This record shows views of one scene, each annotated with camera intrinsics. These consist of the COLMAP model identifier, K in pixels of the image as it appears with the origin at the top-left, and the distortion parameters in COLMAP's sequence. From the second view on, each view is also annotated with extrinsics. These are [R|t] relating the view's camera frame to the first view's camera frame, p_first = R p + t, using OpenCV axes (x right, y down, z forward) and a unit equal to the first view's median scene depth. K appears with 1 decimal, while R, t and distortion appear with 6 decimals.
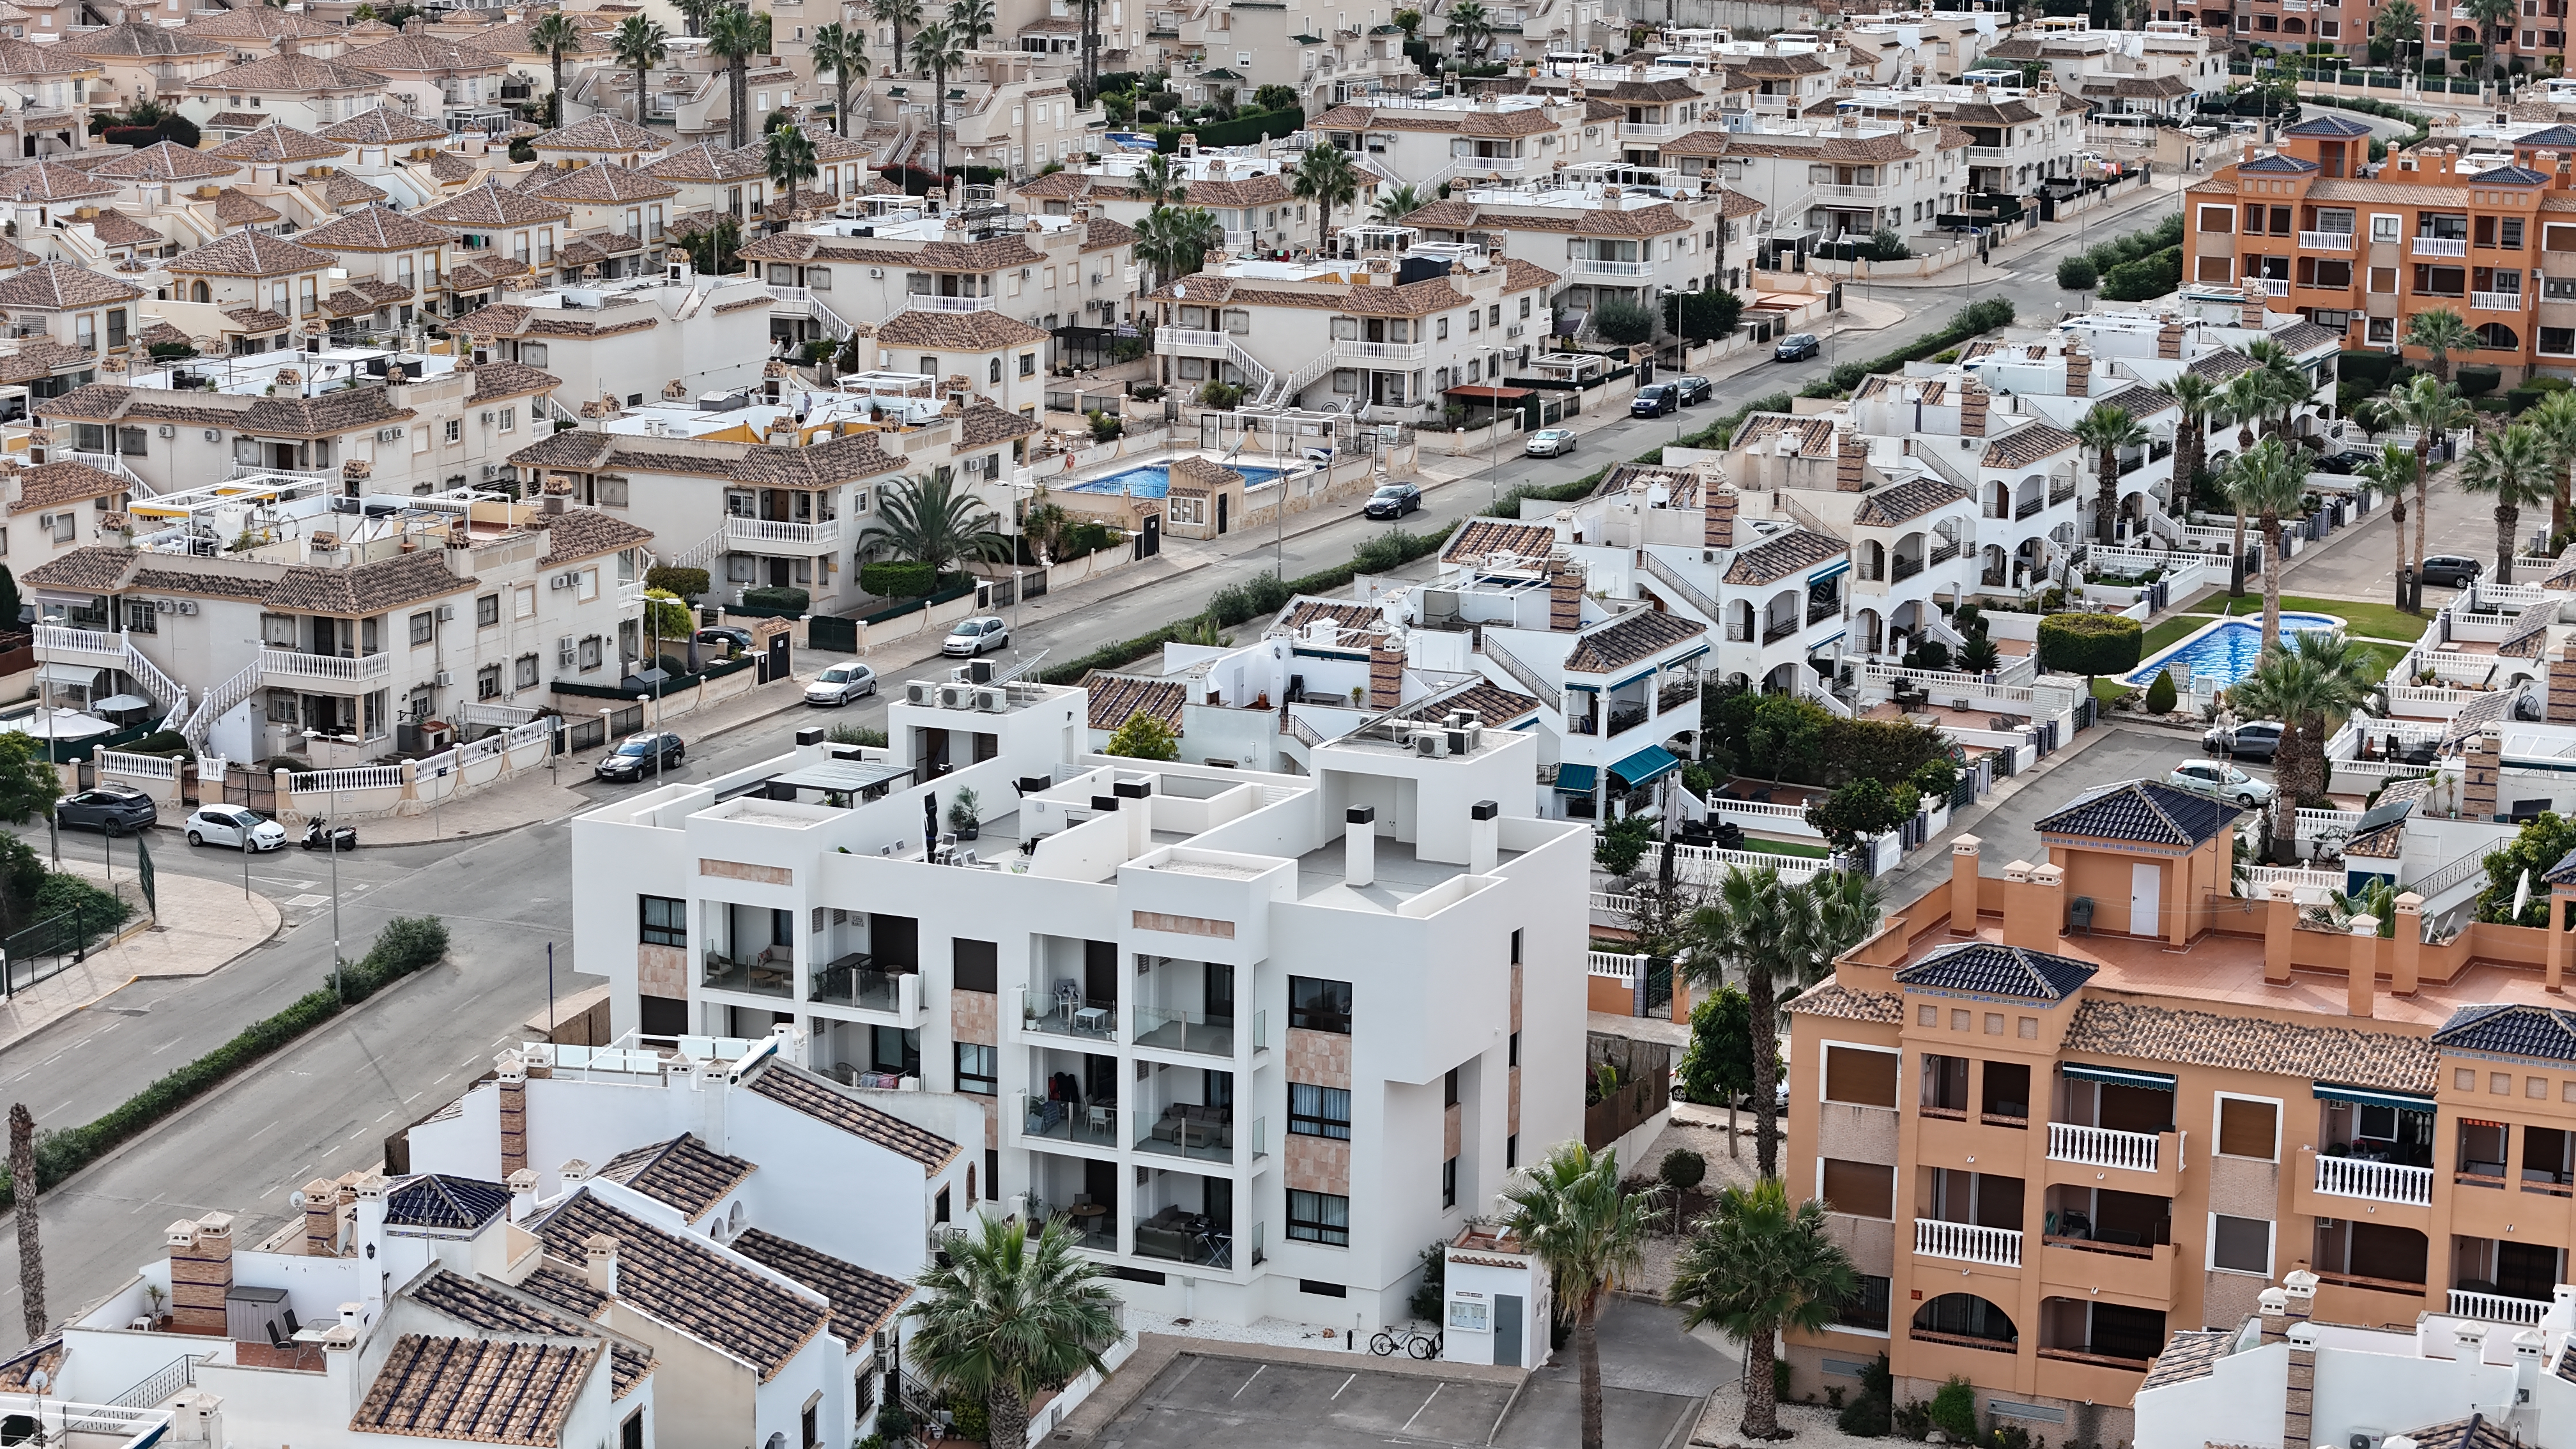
lens RADIAL K [[5195.0, 0, 1288.0], [0, 5195.0, 724.5], [0, 0, 1]] dist [-0.256540, 1.563511]
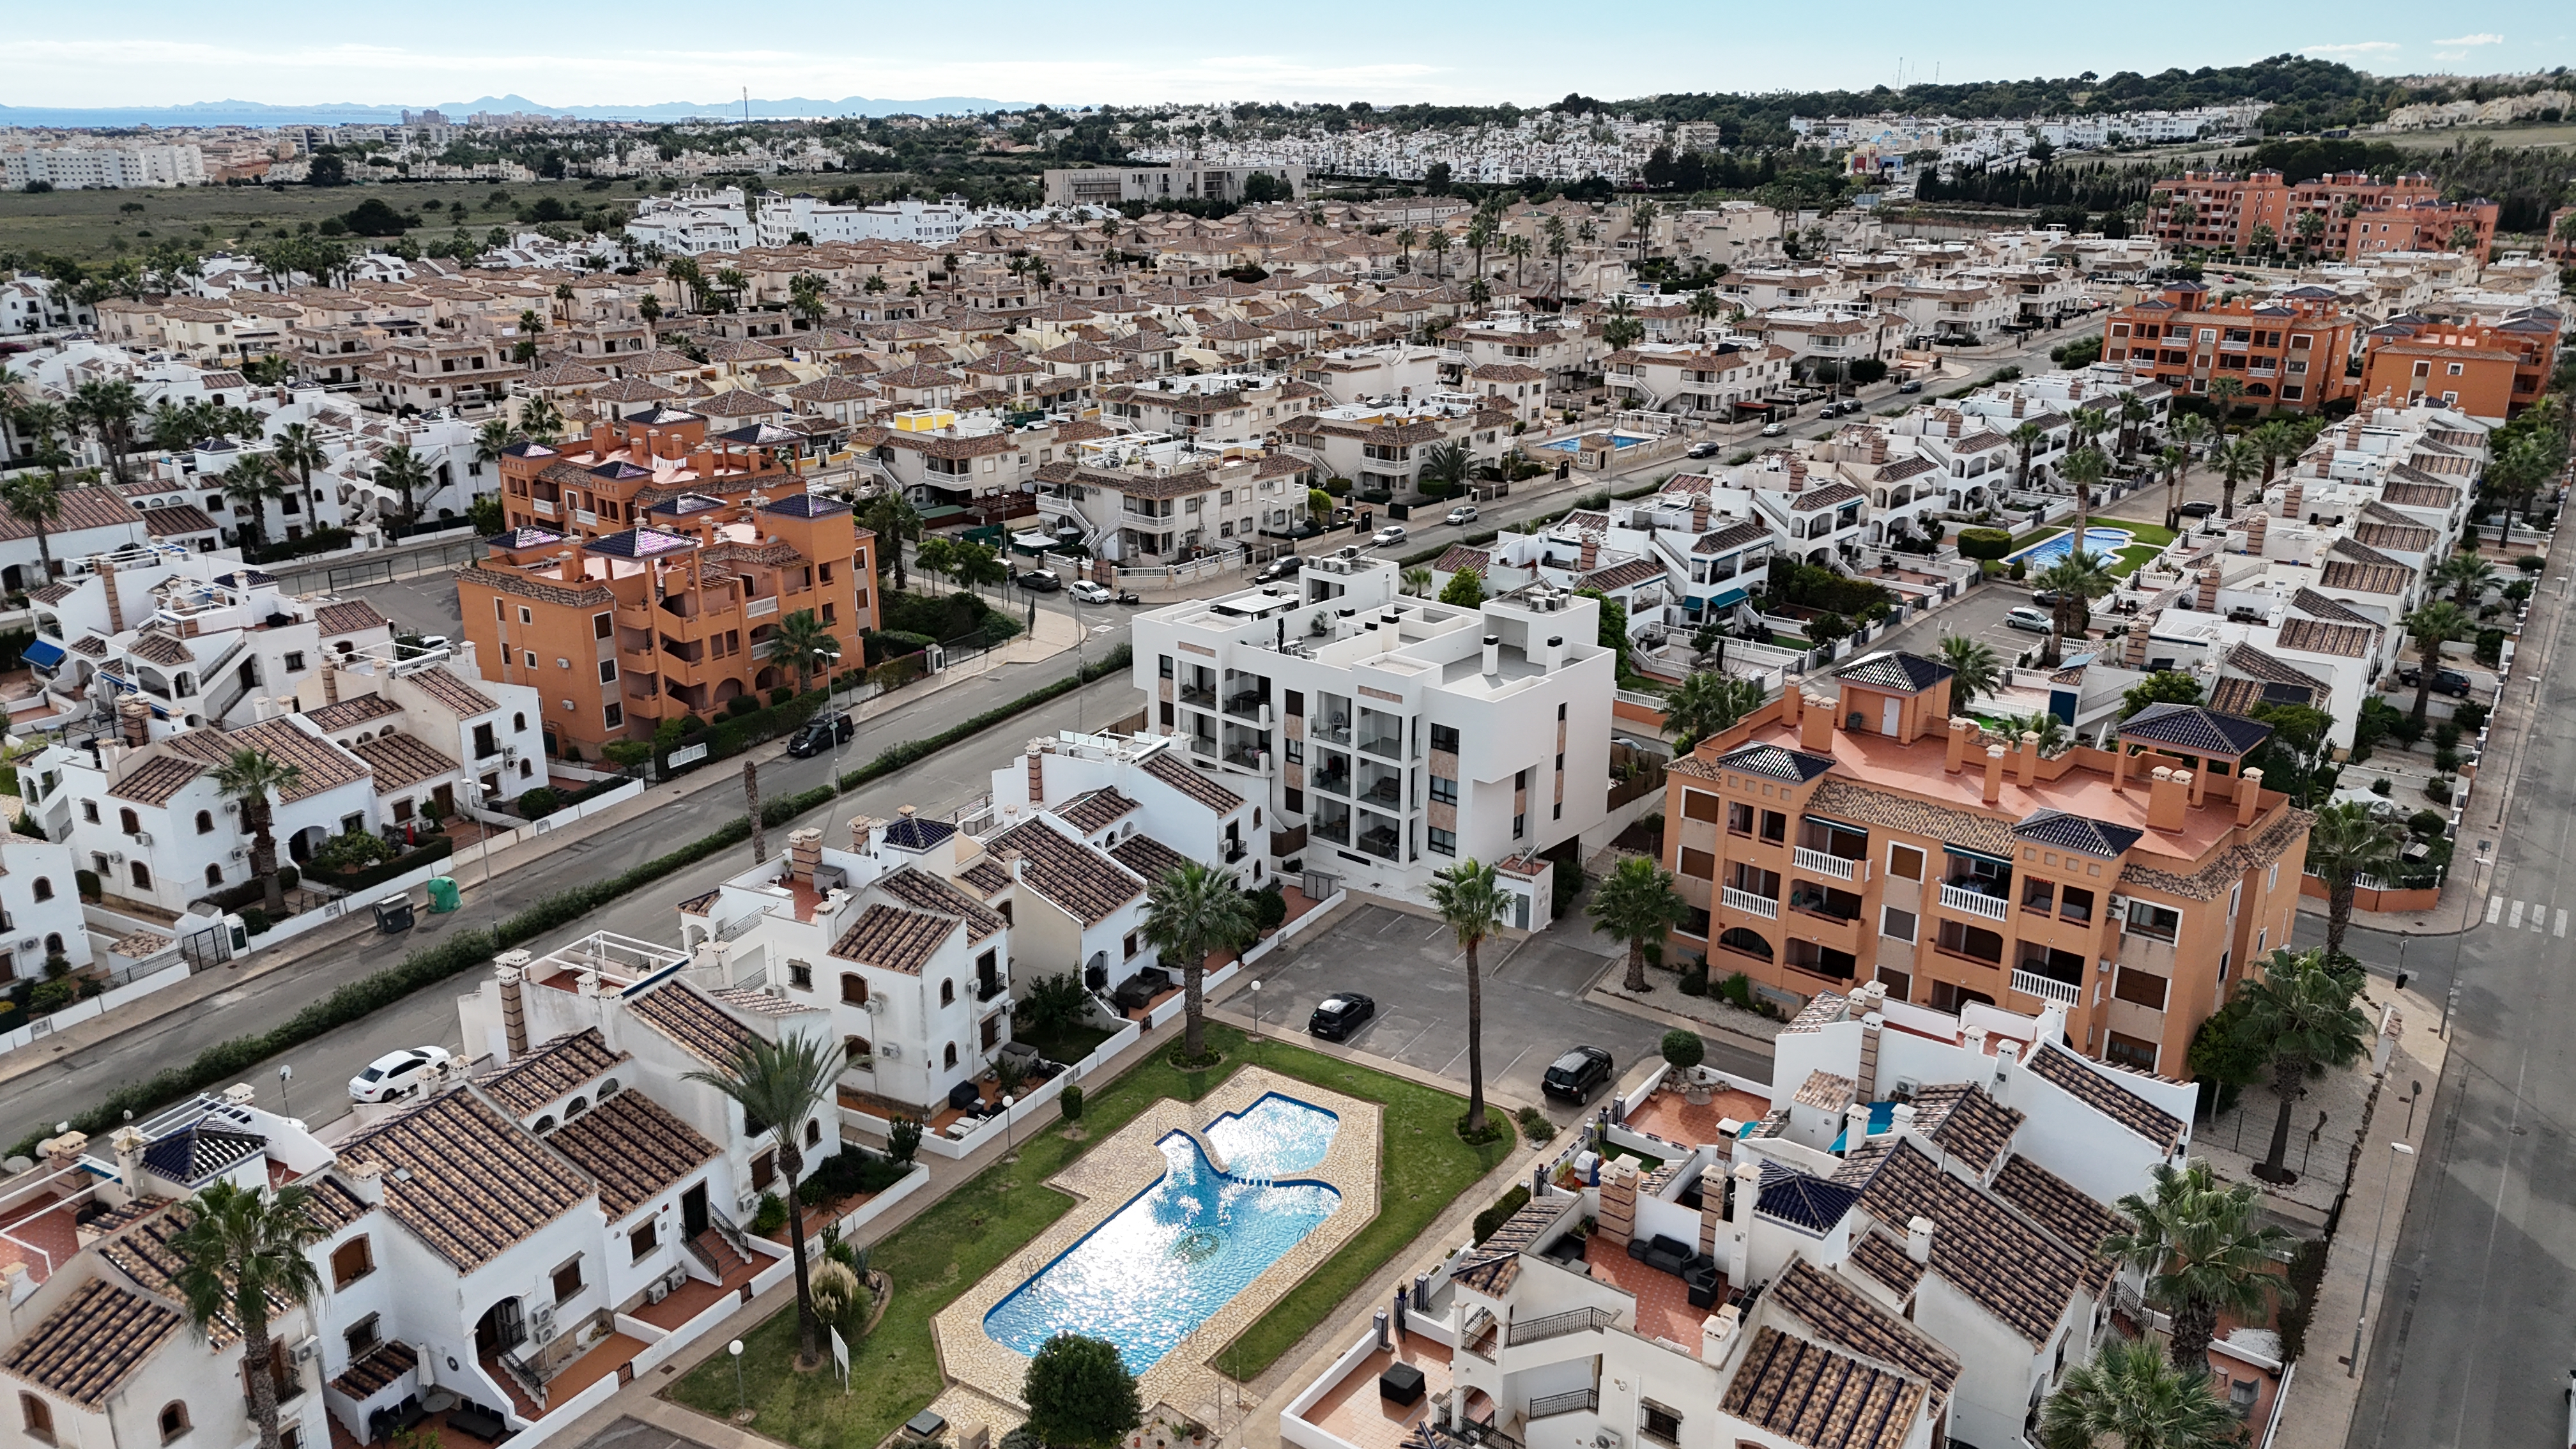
lens RADIAL K [[1892.6, 0, 1288.0], [0, 1892.6, 733.3], [0, 0, 1]] dist [0.087612, -0.092217]
pose [[0.964835, 0.077189, -0.251269, 0.080898], [-0.046408, 0.990918, 0.126208, -0.023255], [0.258729, -0.110109, 0.959654, 0.174050]]
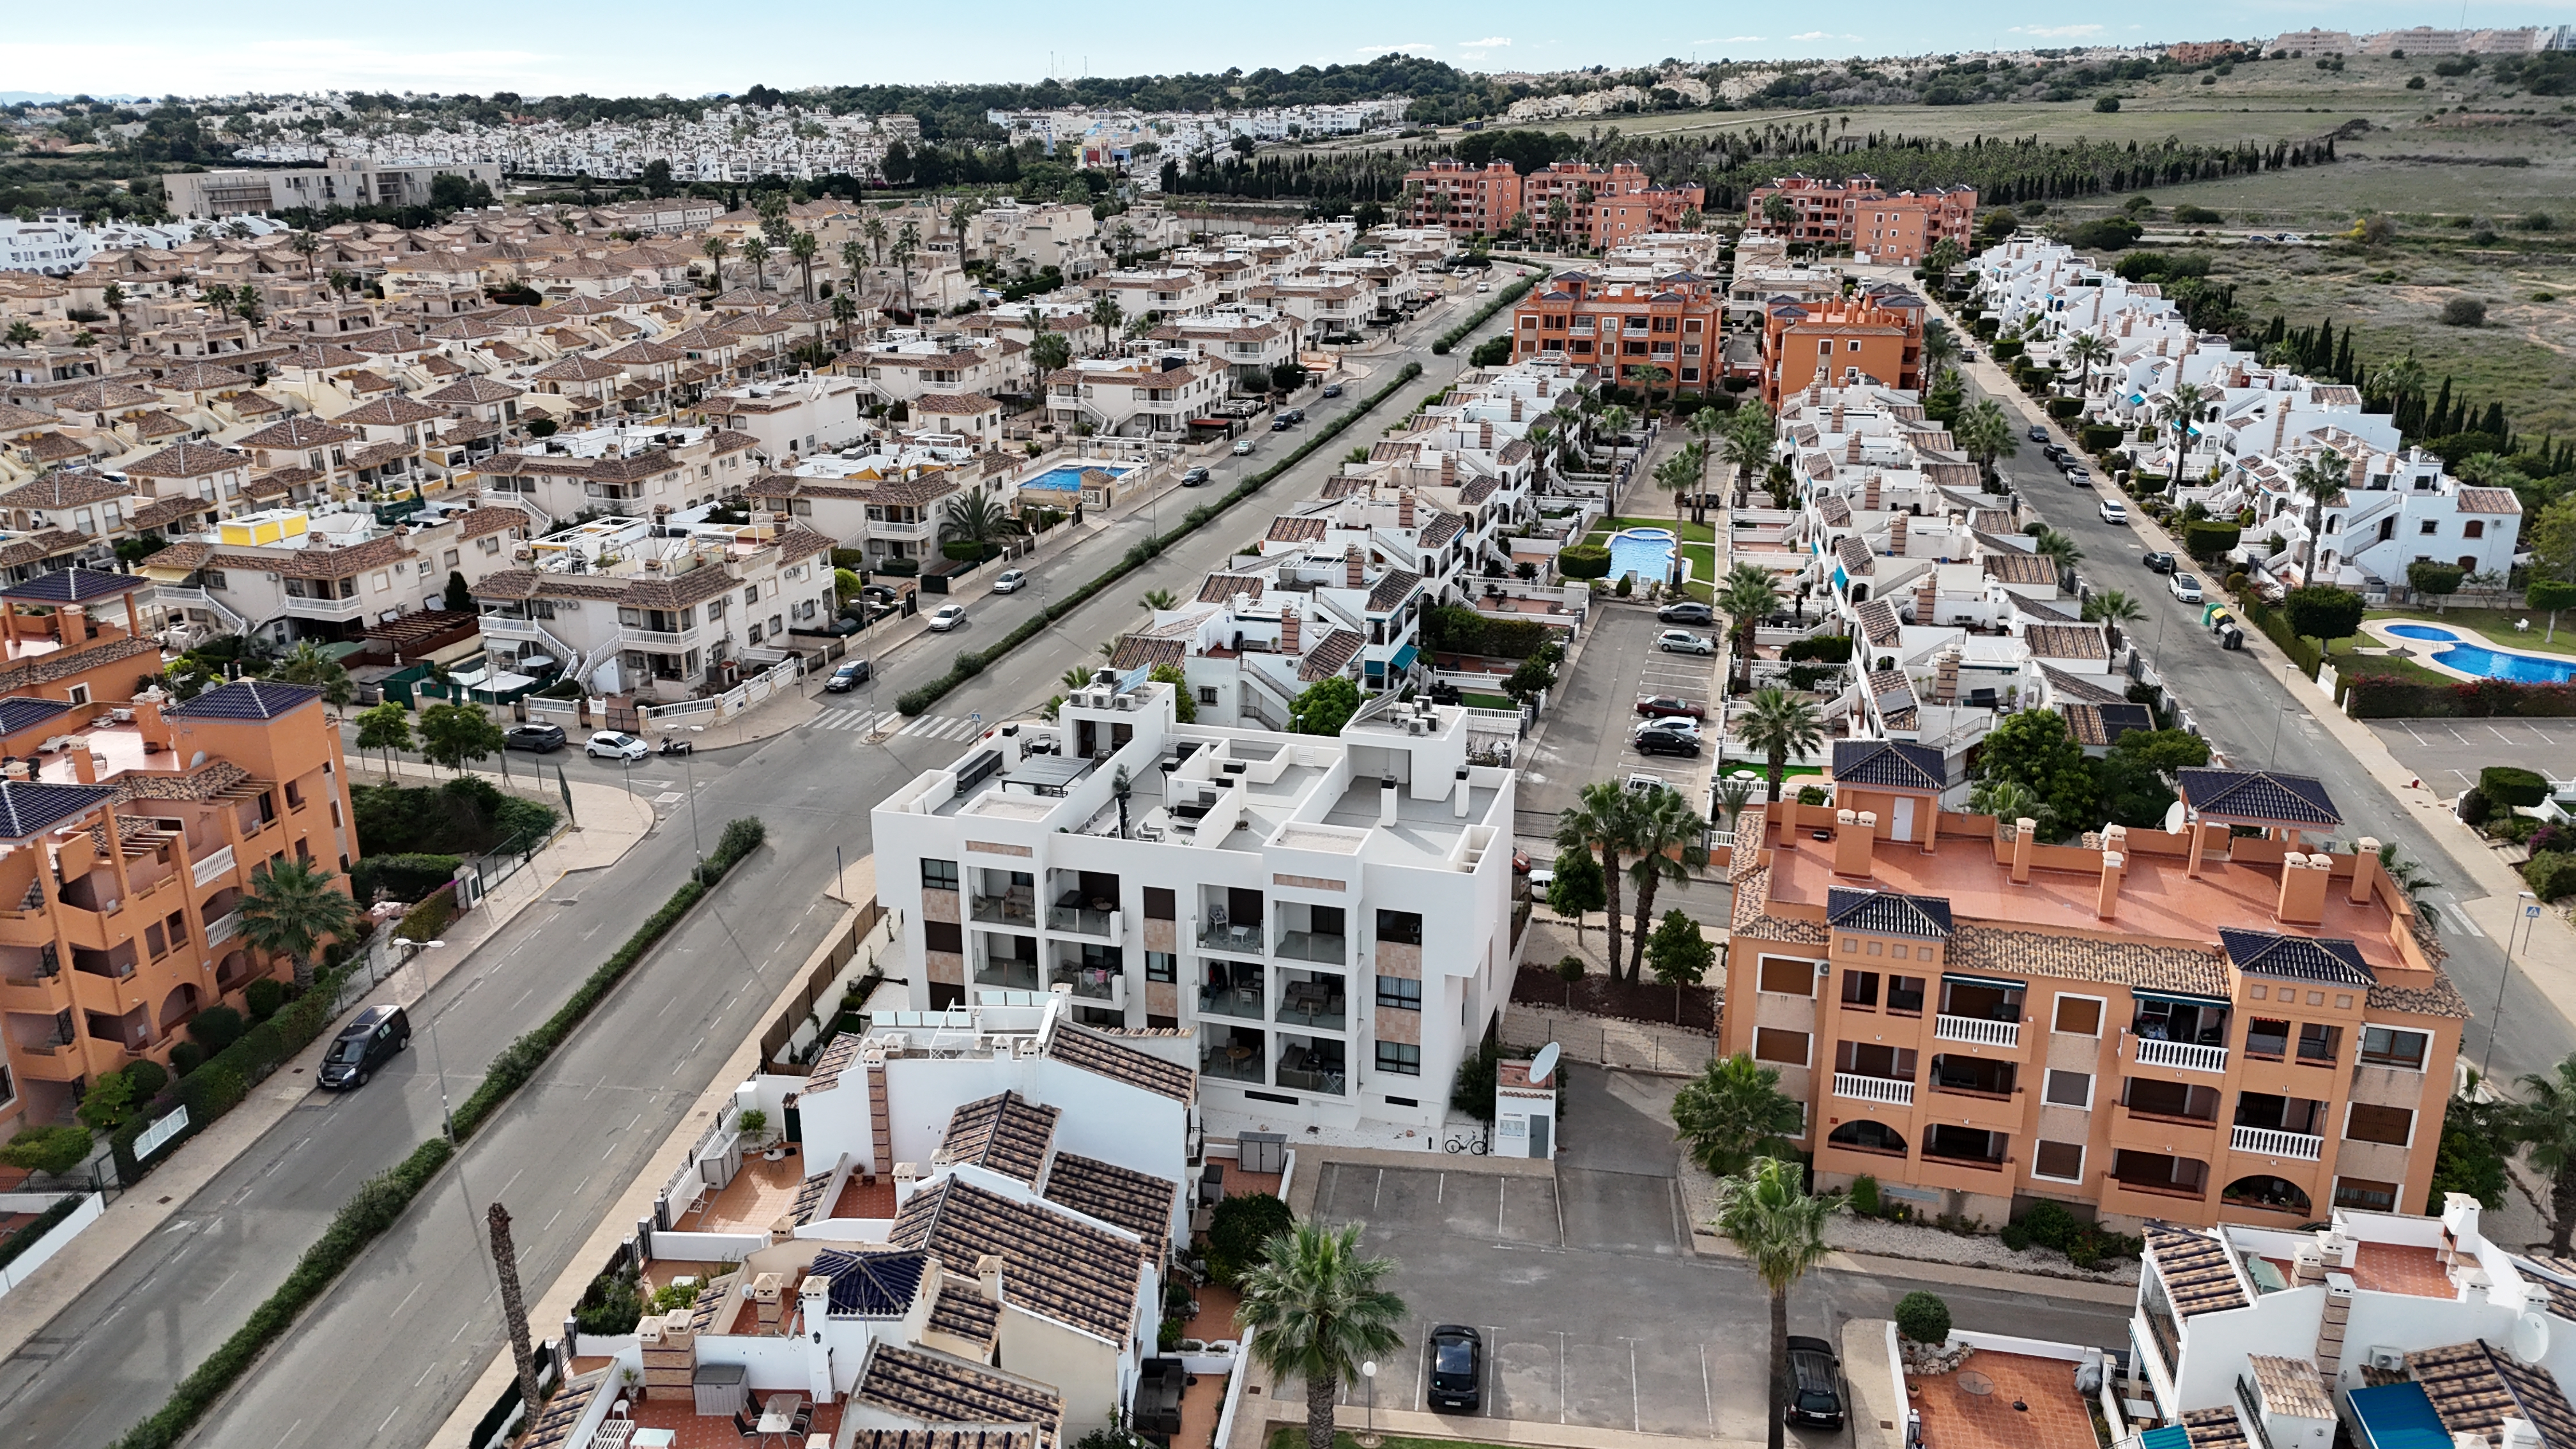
lens RADIAL K [[1892.6, 0, 1288.0], [0, 1892.6, 733.3], [0, 0, 1]] dist [0.087612, -0.092217]
pose [[0.987152, -0.061667, 0.147403, -0.064744], [0.042615, 0.990718, 0.129083, -0.046942], [-0.153995, -0.121143, 0.980617, 0.287026]]
